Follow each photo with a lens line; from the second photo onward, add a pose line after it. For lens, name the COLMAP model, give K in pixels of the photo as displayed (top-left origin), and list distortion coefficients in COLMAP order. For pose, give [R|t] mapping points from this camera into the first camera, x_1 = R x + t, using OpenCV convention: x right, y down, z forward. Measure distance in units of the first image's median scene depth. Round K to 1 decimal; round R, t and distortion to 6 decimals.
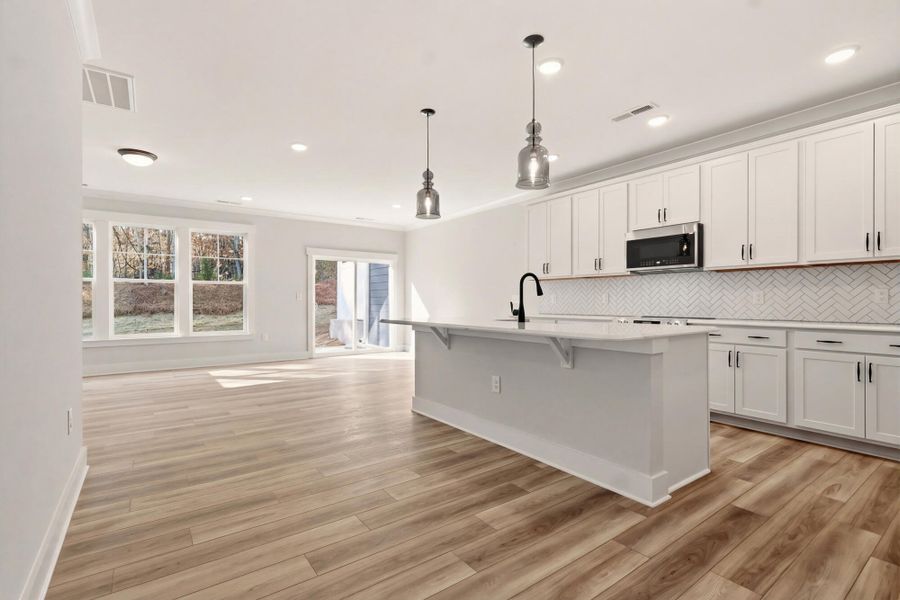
lens RADIAL K [[419.4, 0, 438.4], [0, 419.4, 304.1], [0, 0, 1]] dist [0.000437, 0.000233]
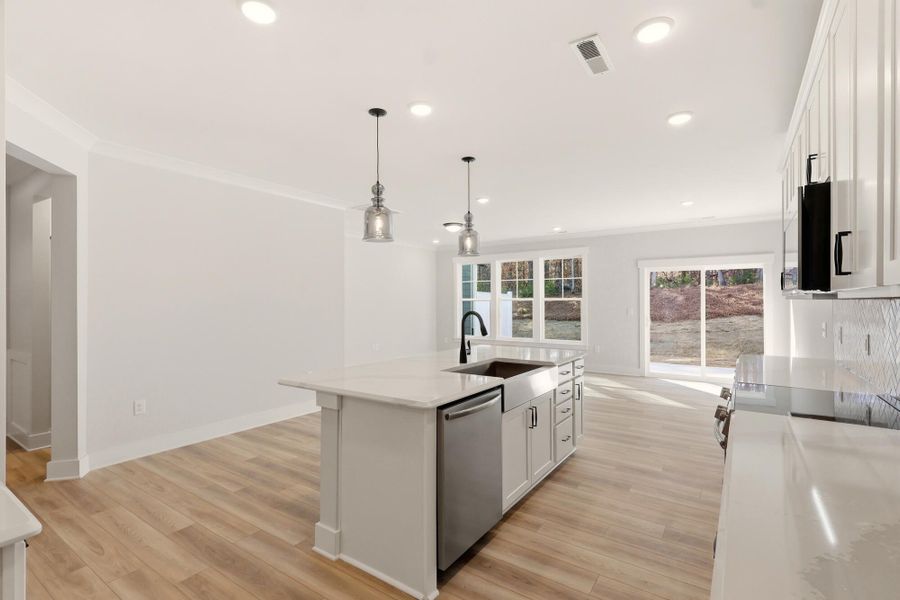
lens RADIAL K [[425.2, 0, 450.0], [0, 425.2, 300.0], [0, 0, 1]] dist [0.001417, -0.000077]
pose [[0.341206, -0.002467, -0.939985, 1.120327], [-0.002820, 0.999989, -0.003648, -0.098329], [0.939984, 0.003895, 0.341196, 0.650893]]
